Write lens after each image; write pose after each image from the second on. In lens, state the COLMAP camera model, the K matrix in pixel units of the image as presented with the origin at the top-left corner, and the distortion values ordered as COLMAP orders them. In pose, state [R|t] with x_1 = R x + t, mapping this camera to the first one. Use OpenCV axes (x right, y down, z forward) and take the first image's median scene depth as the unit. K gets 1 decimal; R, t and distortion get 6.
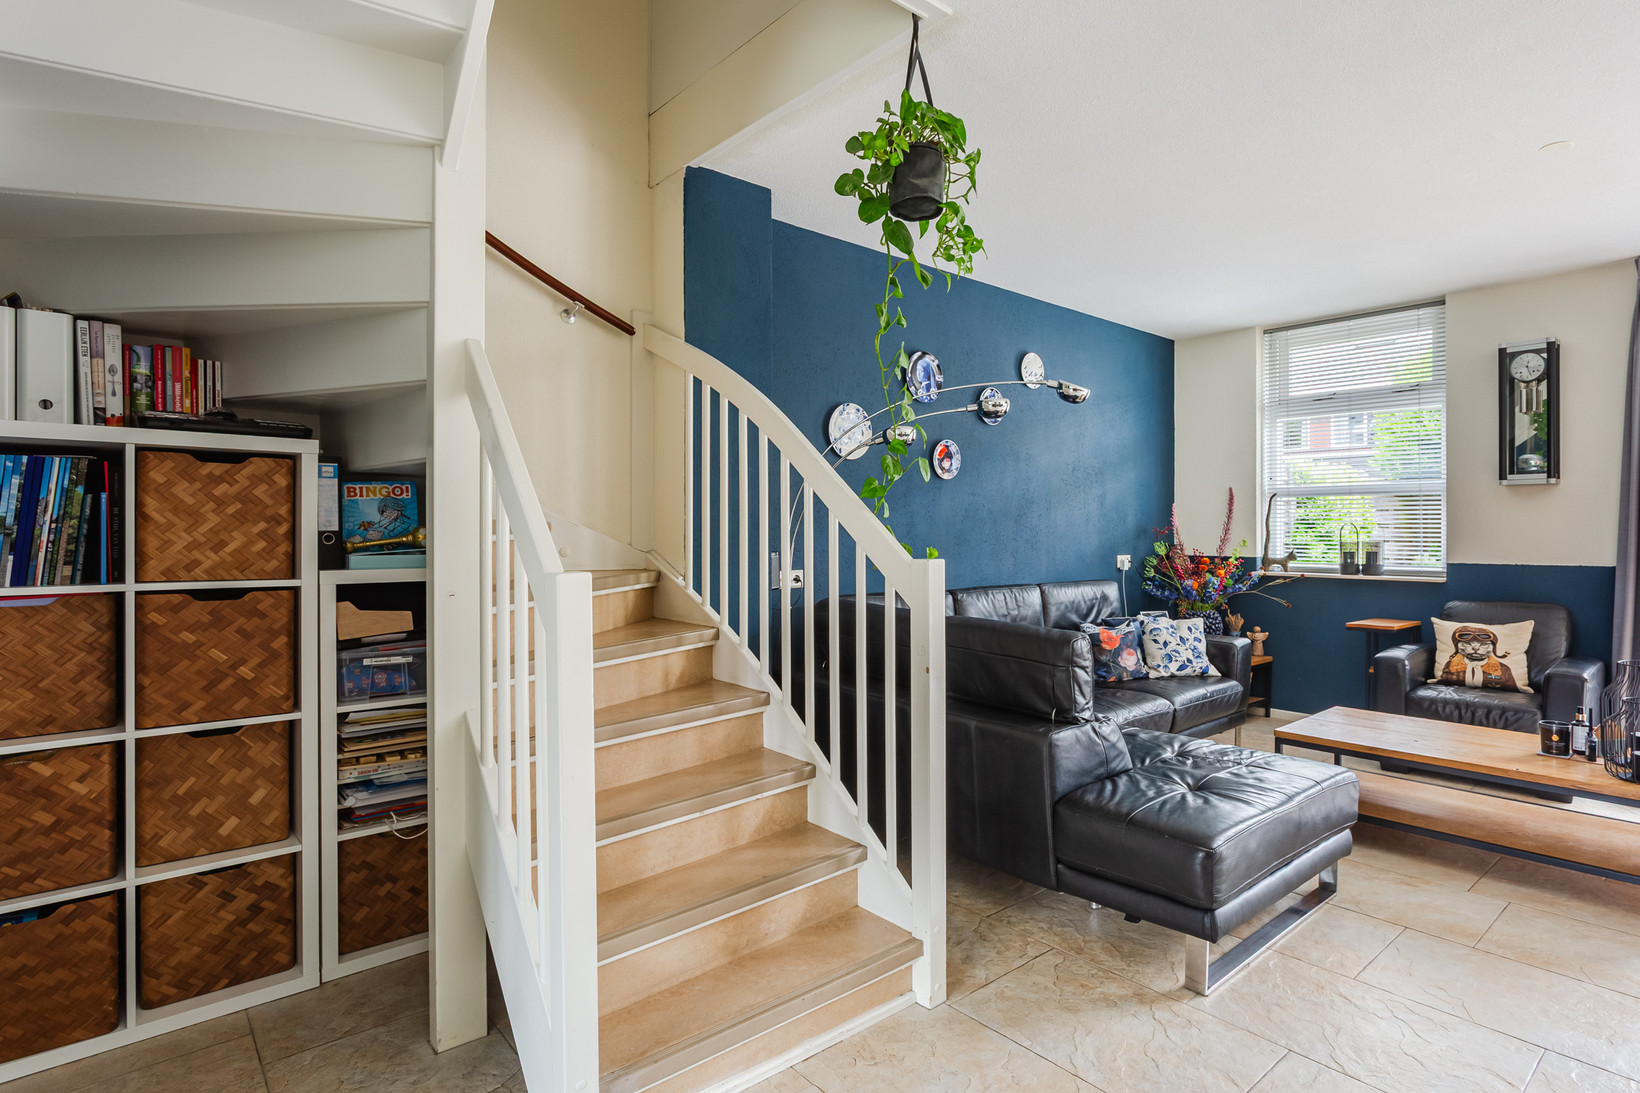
lens RADIAL K [[847.6, 0, 890.7], [0, 847.6, 539.6], [0, 0, 1]] dist [-0.013375, 0.004743]
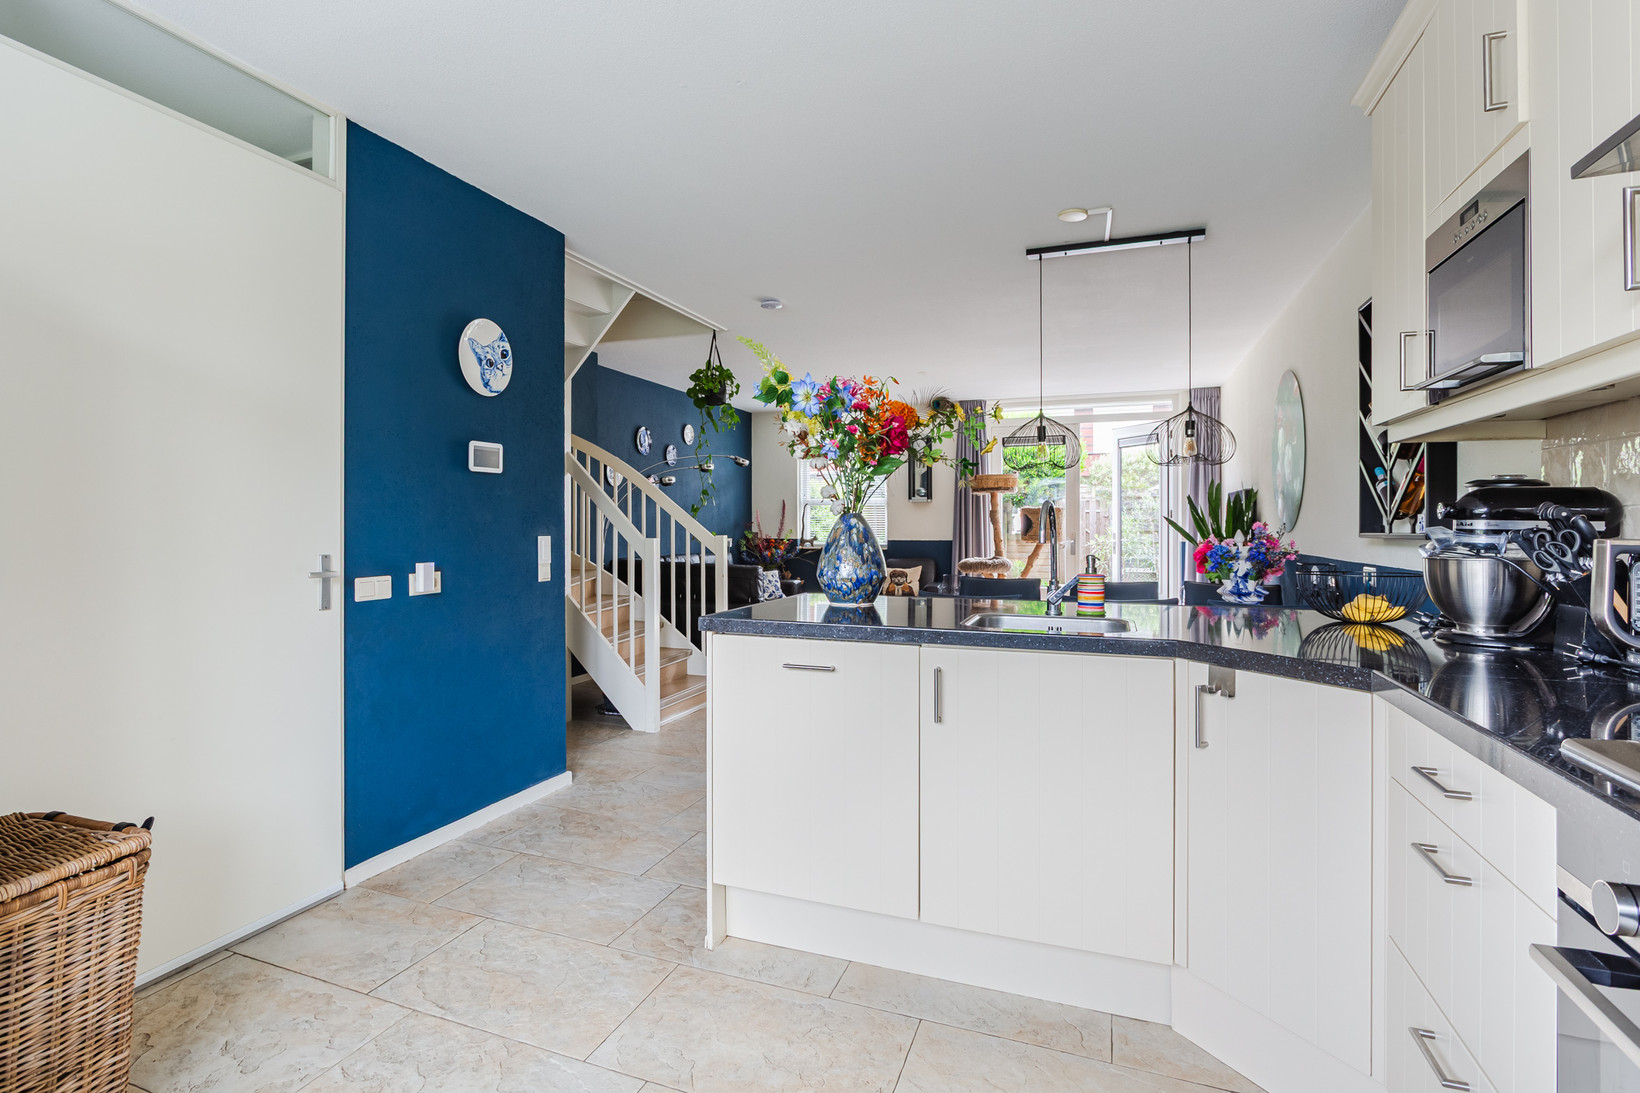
lens RADIAL K [[813.7, 0, 776.2], [0, 813.7, 526.9], [0, 0, 1]] dist [-0.011543, 0.000406]
pose [[0.903342, -0.004386, 0.428898, -0.435623], [0.007583, 0.999955, -0.005745, 0.005704], [-0.428853, 0.008442, 0.903335, -0.676301]]
